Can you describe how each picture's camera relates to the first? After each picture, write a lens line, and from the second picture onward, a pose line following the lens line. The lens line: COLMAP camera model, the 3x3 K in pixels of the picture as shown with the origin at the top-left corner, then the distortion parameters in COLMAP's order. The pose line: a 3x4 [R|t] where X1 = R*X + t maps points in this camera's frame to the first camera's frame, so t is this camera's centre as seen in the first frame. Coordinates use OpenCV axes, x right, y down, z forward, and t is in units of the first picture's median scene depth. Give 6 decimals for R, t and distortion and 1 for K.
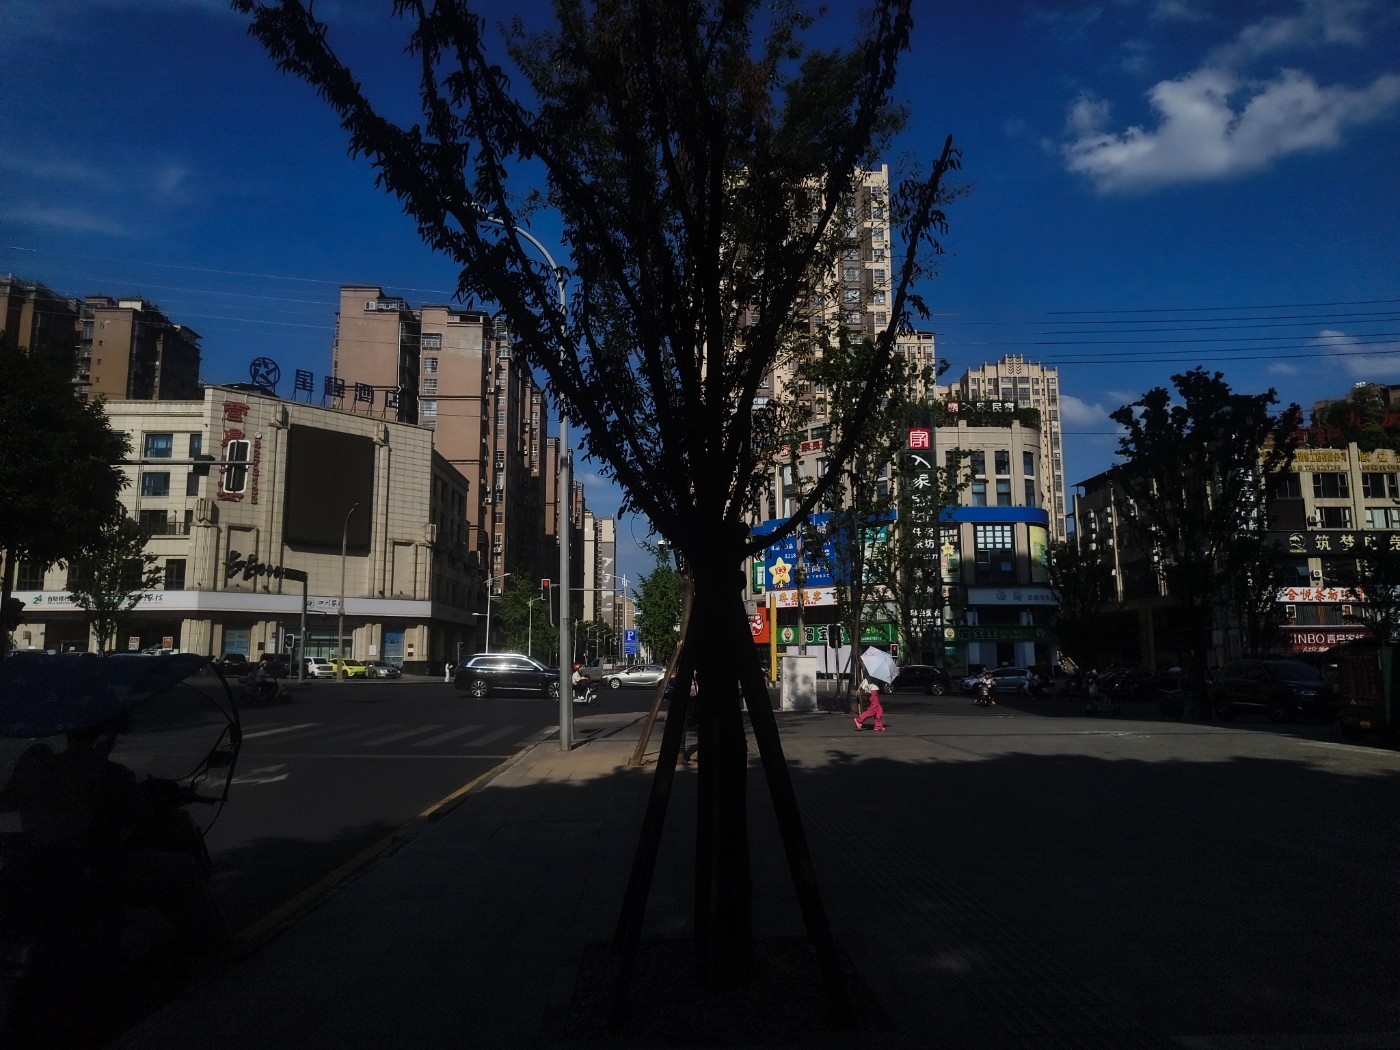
lens RADIAL K [[958.6, 0, 700.0], [0, 958.6, 525.0], [0, 0, 1]] dist [0.052907, -0.074463]
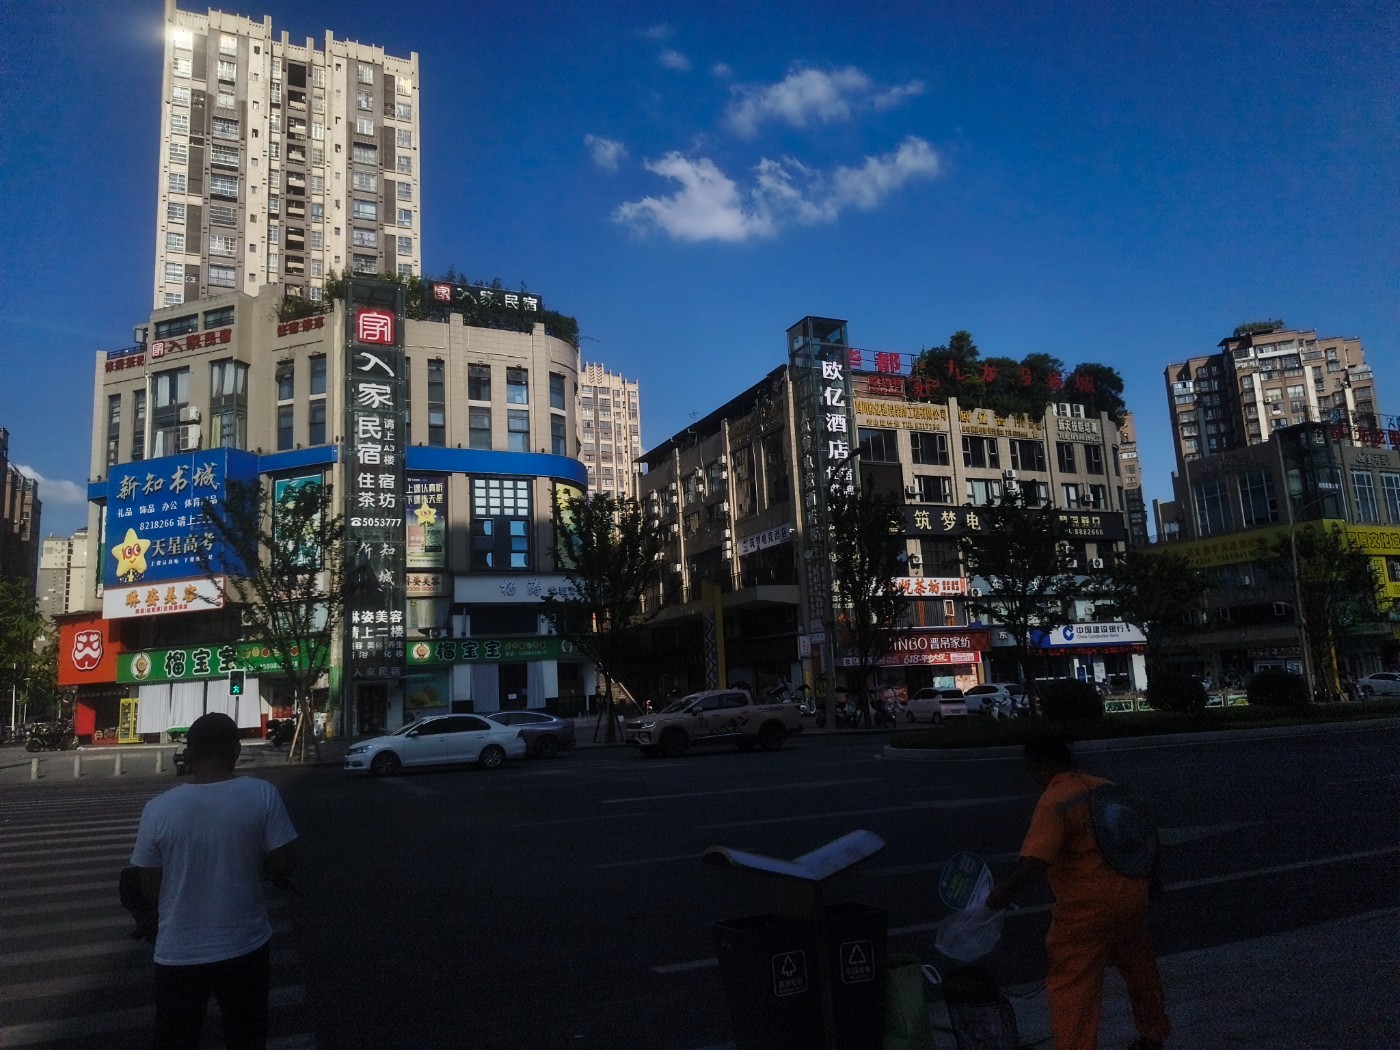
lens RADIAL K [[958.6, 0, 700.0], [0, 958.6, 525.0], [0, 0, 1]] dist [0.052907, -0.074463]
pose [[0.917364, 0.022776, 0.397396, 0.170704], [-0.007574, 0.999180, -0.039782, 0.053925], [-0.397976, 0.033485, 0.916784, 0.358954]]
